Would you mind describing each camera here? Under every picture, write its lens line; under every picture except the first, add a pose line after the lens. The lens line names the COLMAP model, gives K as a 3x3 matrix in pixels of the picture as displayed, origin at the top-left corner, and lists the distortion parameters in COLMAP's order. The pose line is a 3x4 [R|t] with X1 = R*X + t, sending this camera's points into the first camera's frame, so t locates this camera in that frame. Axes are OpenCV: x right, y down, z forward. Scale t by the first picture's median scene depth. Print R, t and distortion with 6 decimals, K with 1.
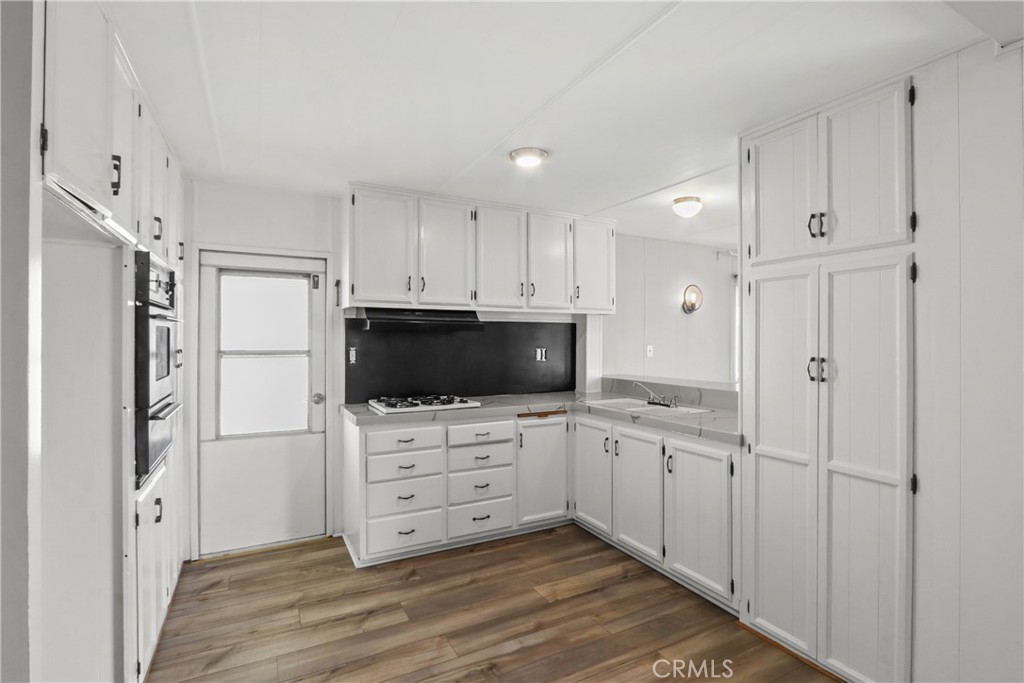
lens RADIAL K [[492.5, 0, 529.0], [0, 492.5, 345.2], [0, 0, 1]] dist [-0.013568, 0.000852]
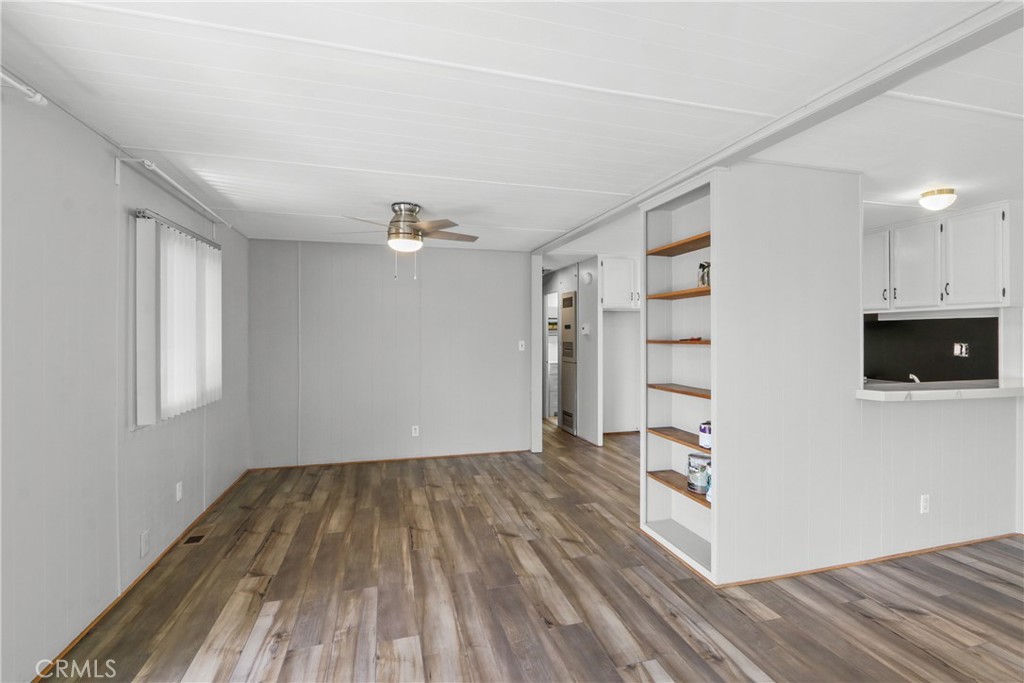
lens RADIAL K [[480.3, 0, 524.2], [0, 480.3, 336.2], [0, 0, 1]] dist [-0.013378, 0.000860]
pose [[-0.212740, 0.004244, -0.977100, 1.558120], [-0.007695, 0.999952, 0.006018, -0.010410], [0.977079, 0.008799, -0.212697, 0.436177]]
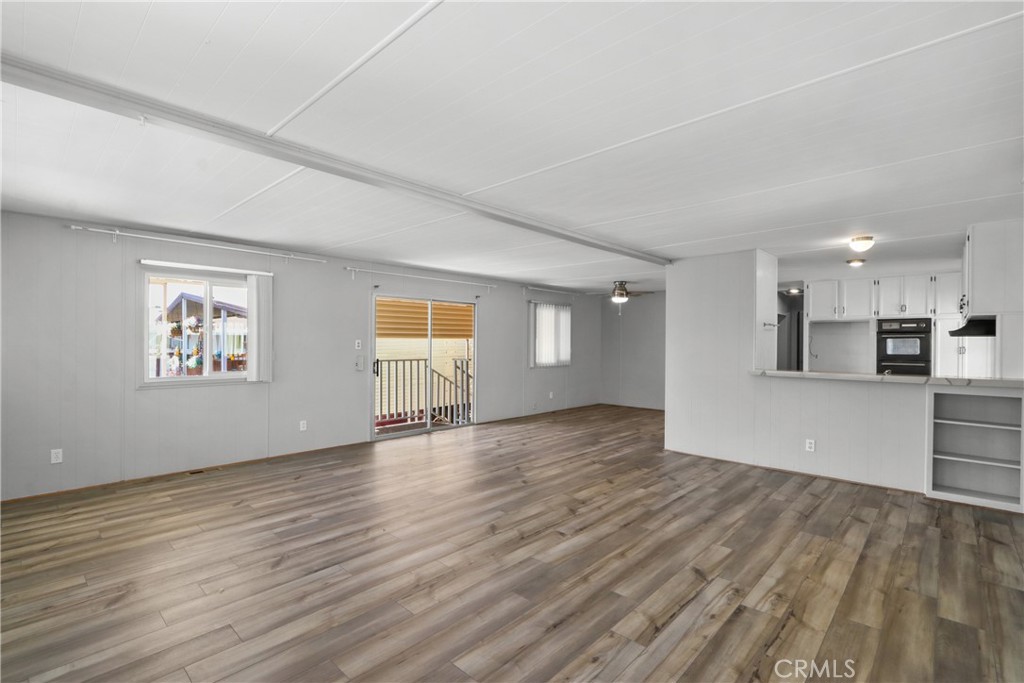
lens RADIAL K [[473.2, 0, 524.8], [0, 473.2, 344.2], [0, 0, 1]] dist [-0.013505, 0.000717]
pose [[-0.944142, -0.005071, -0.329500, 1.809712], [-0.009289, 0.999894, 0.011227, -0.005048], [0.329408, 0.013661, -0.944089, 2.122229]]
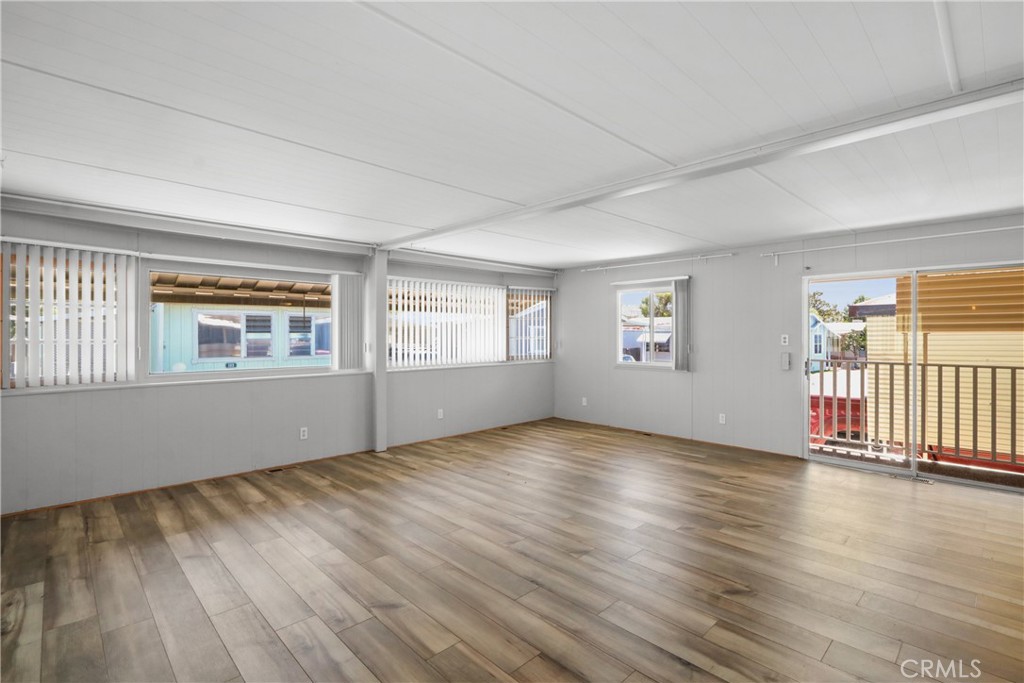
lens RADIAL K [[480.3, 0, 524.2], [0, 480.3, 336.2], [0, 0, 1]] dist [-0.013378, 0.000860]
pose [[-0.277028, -0.003954, 0.960854, 0.463457], [0.006786, 0.999959, 0.006071, -0.005305], [-0.960838, 0.008202, -0.276990, 1.428658]]
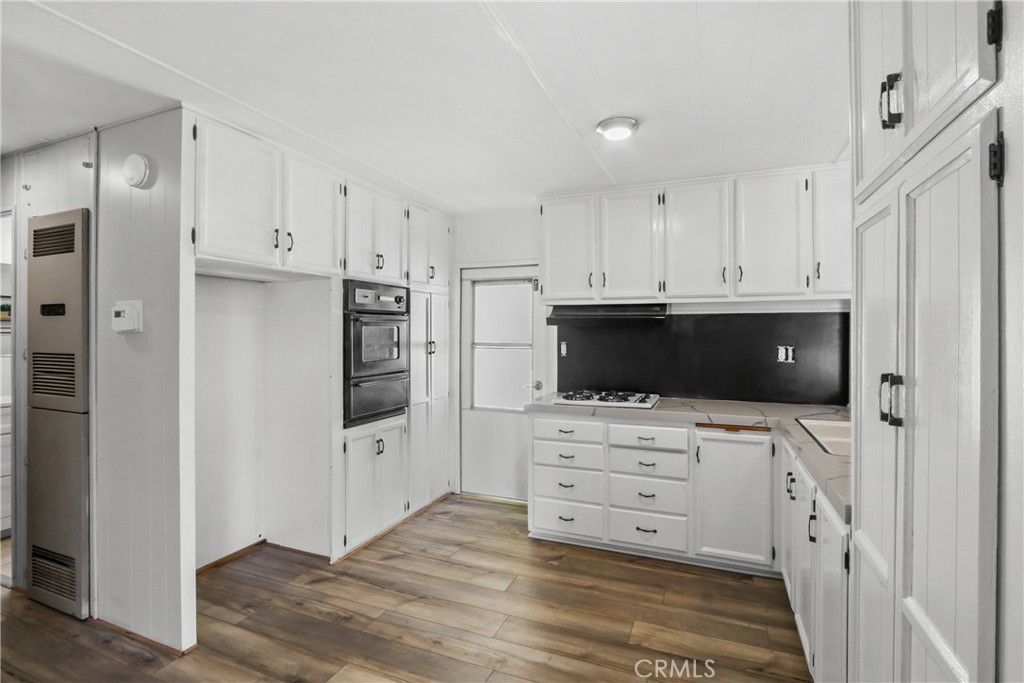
lens RADIAL K [[480.3, 0, 524.2], [0, 480.3, 336.2], [0, 0, 1]] dist [-0.013378, 0.000860]
pose [[0.636351, 0.004515, -0.771386, 0.457751], [-0.010004, 0.999947, -0.002400, -0.004325], [0.771335, 0.009244, 0.636363, 0.264507]]
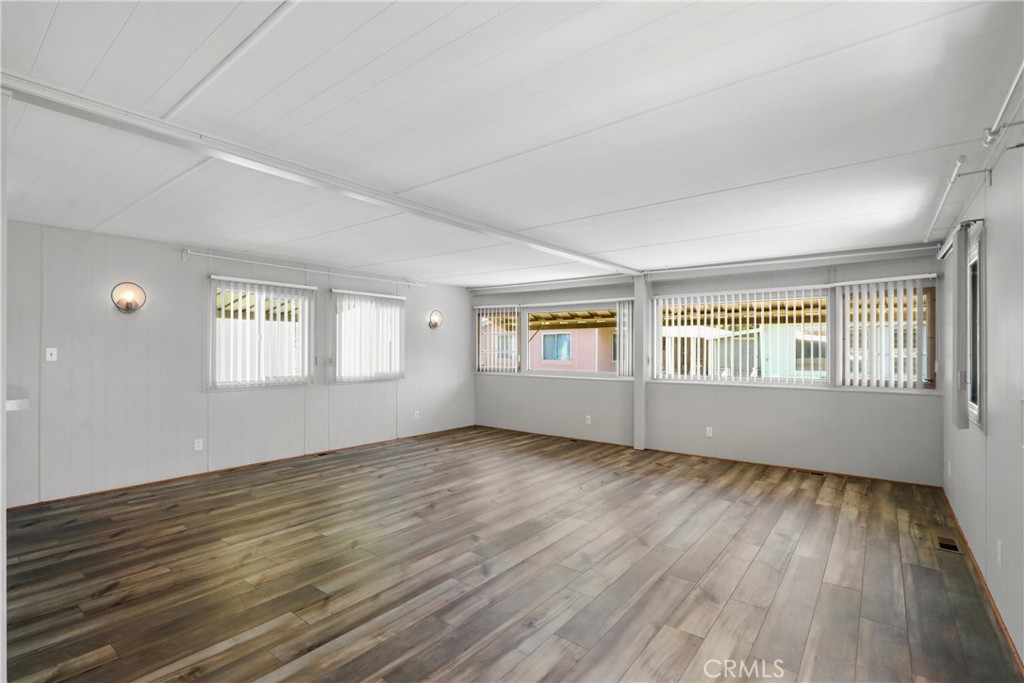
lens RADIAL K [[473.2, 0, 524.8], [0, 473.2, 344.2], [0, 0, 1]] dist [-0.013505, 0.000717]
pose [[0.912038, 0.007283, 0.410041, 1.026459], [-0.000634, 0.999866, -0.016350, 0.010027], [-0.410105, 0.014651, 0.911920, -0.167553]]
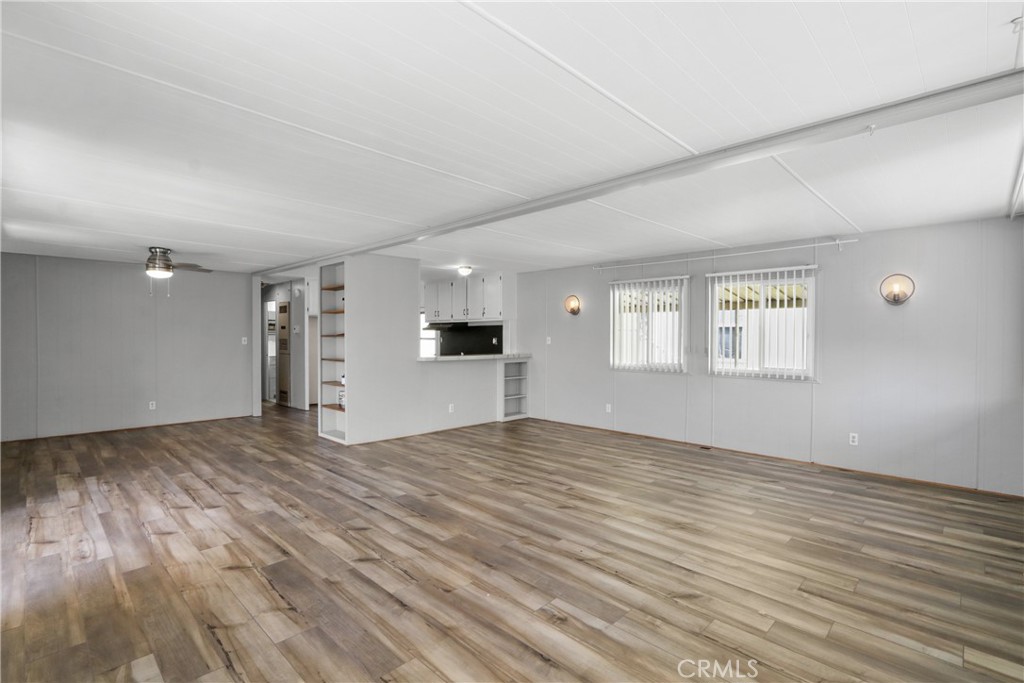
lens RADIAL K [[480.2, 0, 518.5], [0, 480.2, 343.2], [0, 0, 1]] dist [-0.009016, 0.000279]
pose [[0.299719, 0.015074, -0.953908, 2.600301], [-0.010247, 0.999868, 0.012581, 0.002337], [0.953972, 0.006004, 0.299834, 0.657766]]
